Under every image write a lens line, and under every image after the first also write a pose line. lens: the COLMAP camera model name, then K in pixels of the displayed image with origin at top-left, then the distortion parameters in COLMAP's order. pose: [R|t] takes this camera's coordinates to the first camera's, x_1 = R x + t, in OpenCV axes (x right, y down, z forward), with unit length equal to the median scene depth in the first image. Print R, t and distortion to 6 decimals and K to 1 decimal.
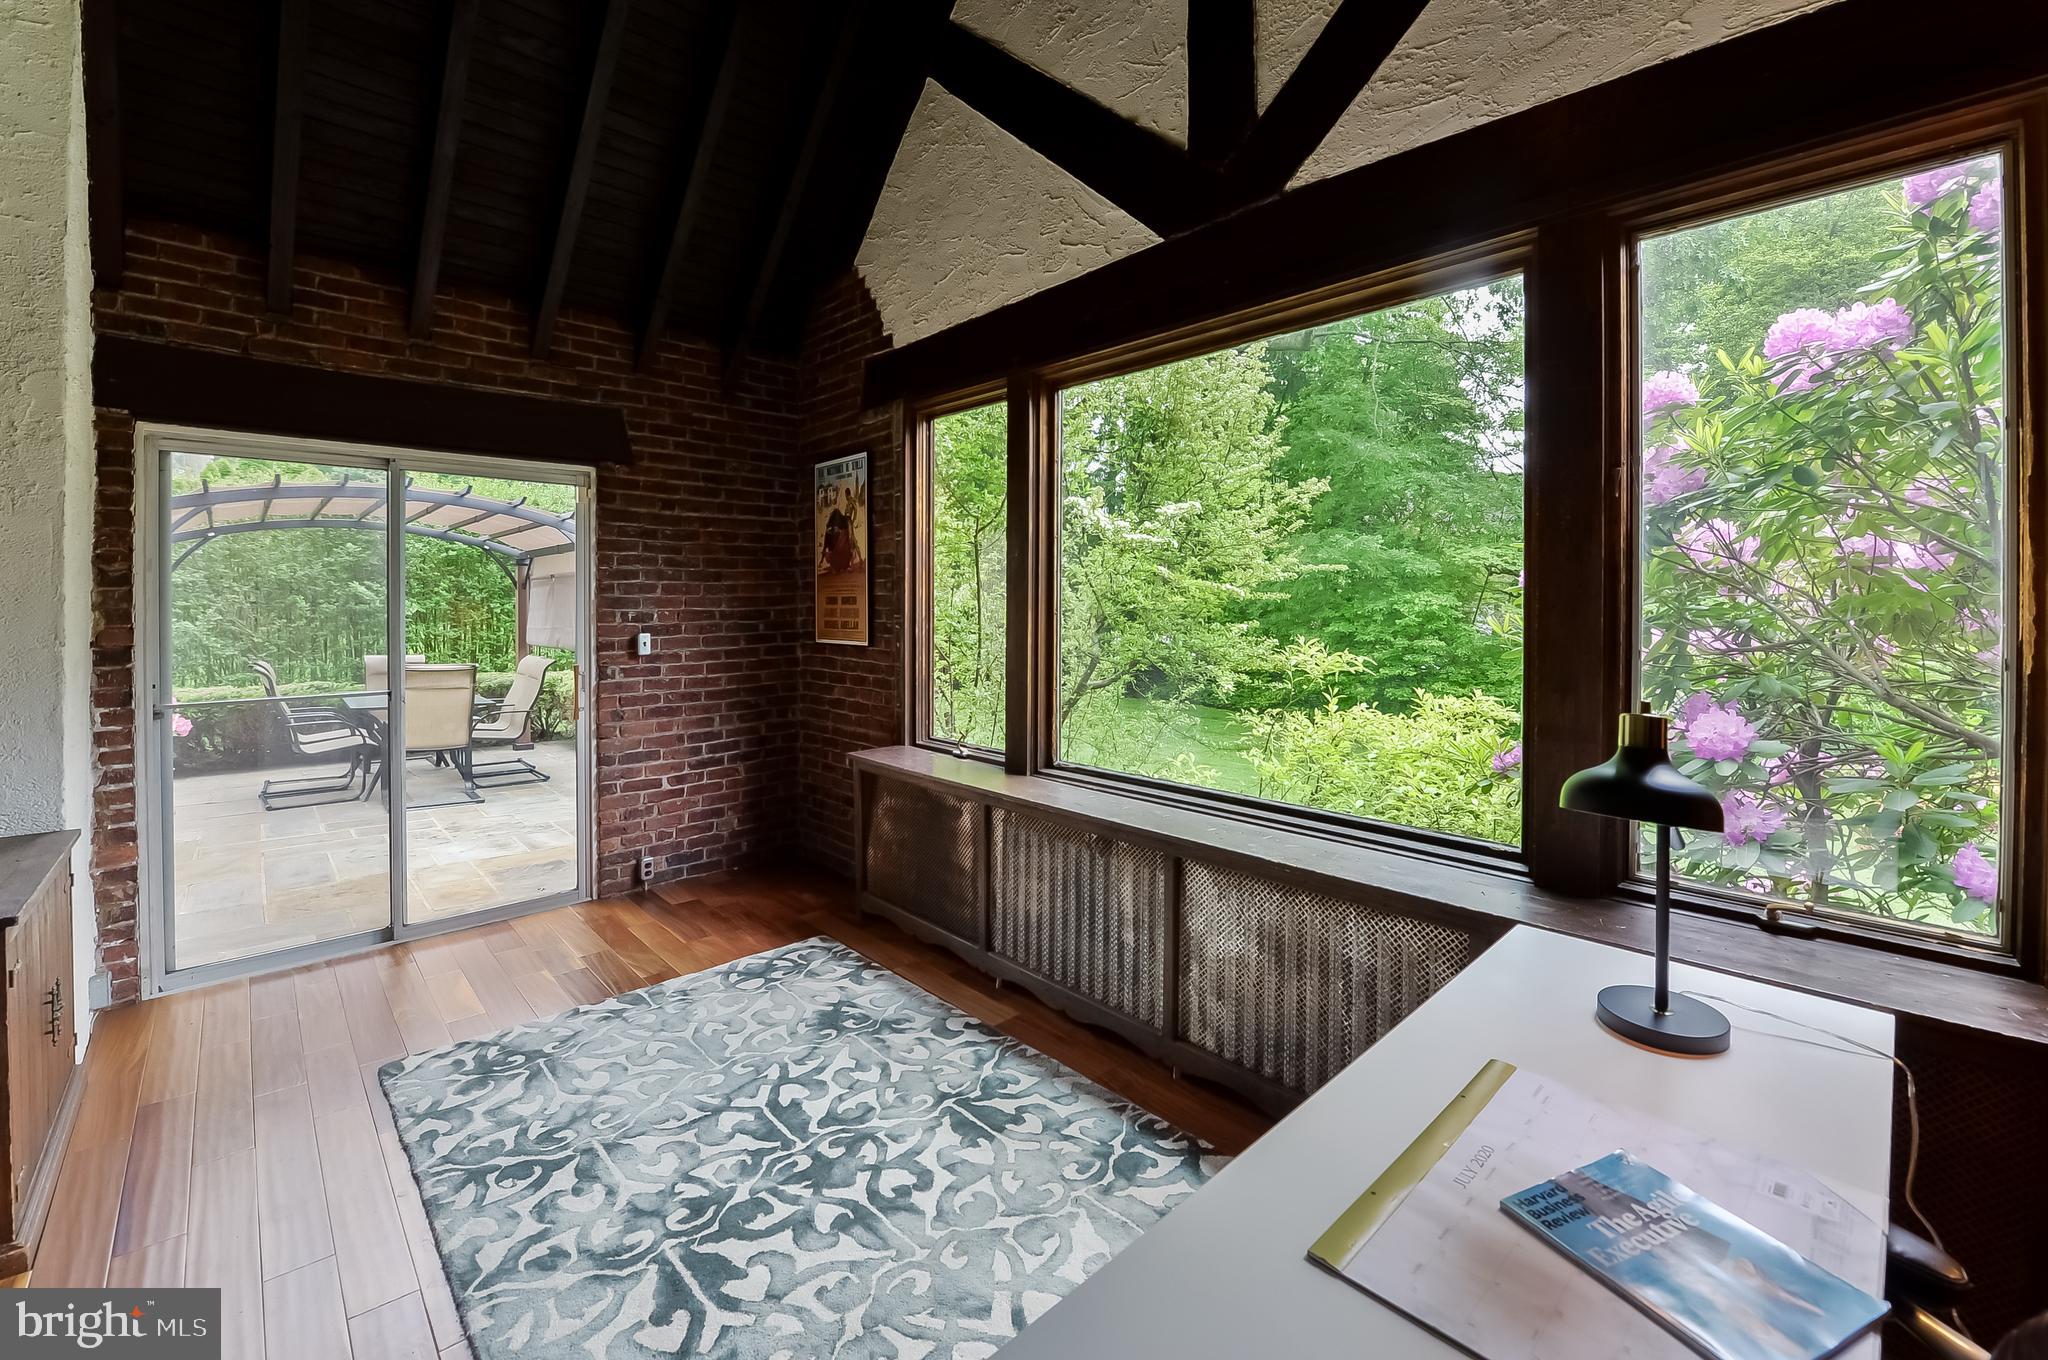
lens RADIAL K [[856.4, 0, 1020.5], [0, 856.4, 612.0], [0, 0, 1]] dist [-0.017605, -0.000462]
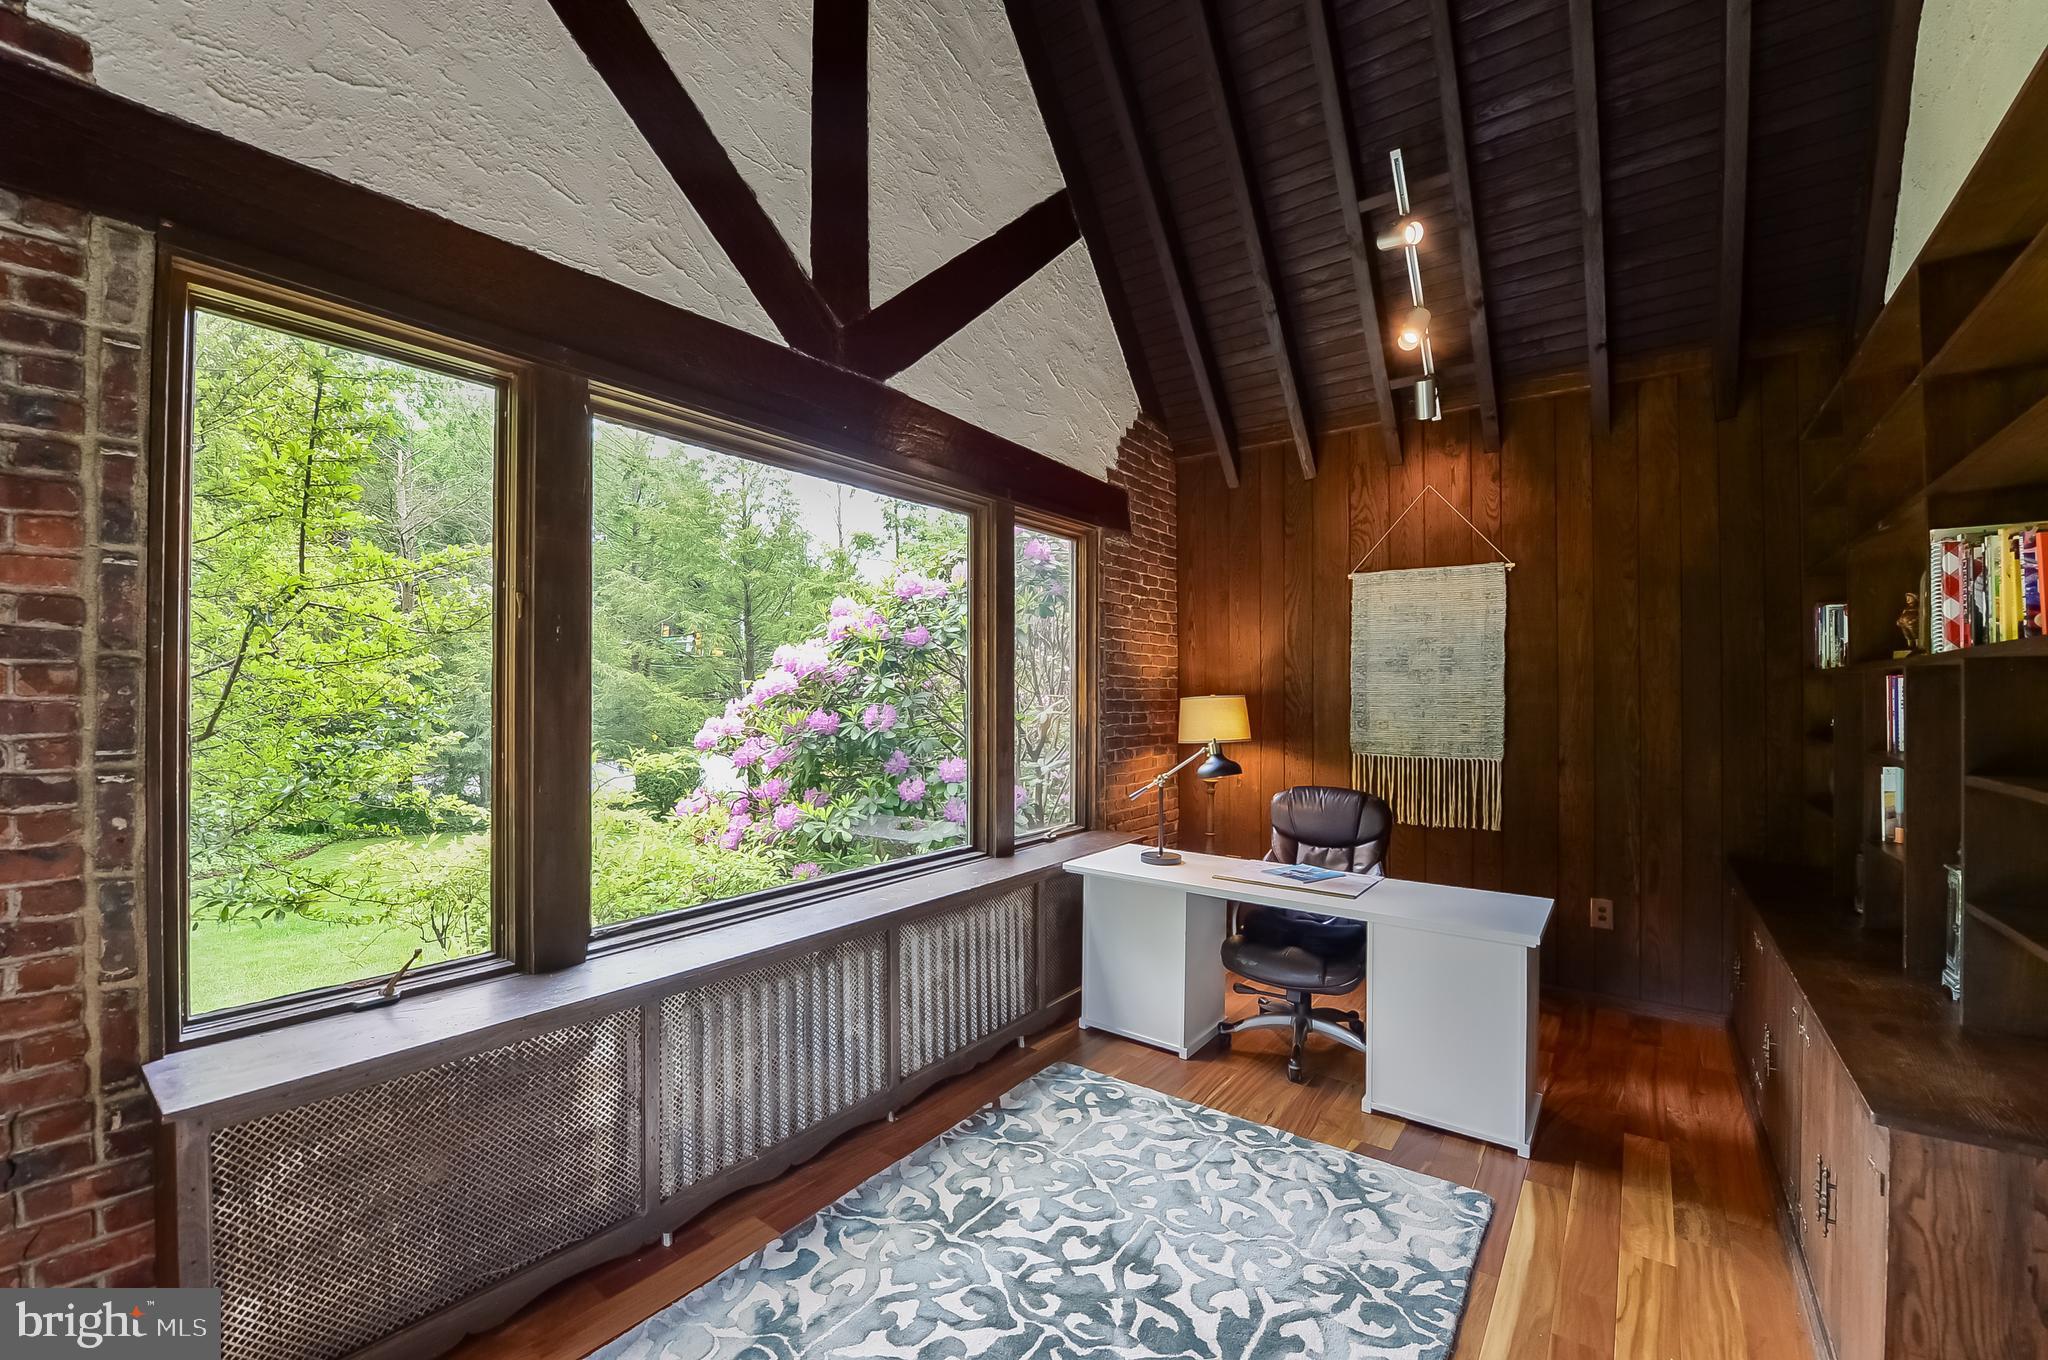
lens RADIAL K [[856.4, 0, 1021.8], [0, 856.4, 684.5], [0, 0, 1]] dist [-0.017605, -0.000462]
pose [[-0.195173, 0.004098, 0.980760, -1.125286], [0.006631, 0.999974, -0.002858, -0.043256], [-0.980746, 0.005946, -0.195195, 1.201264]]
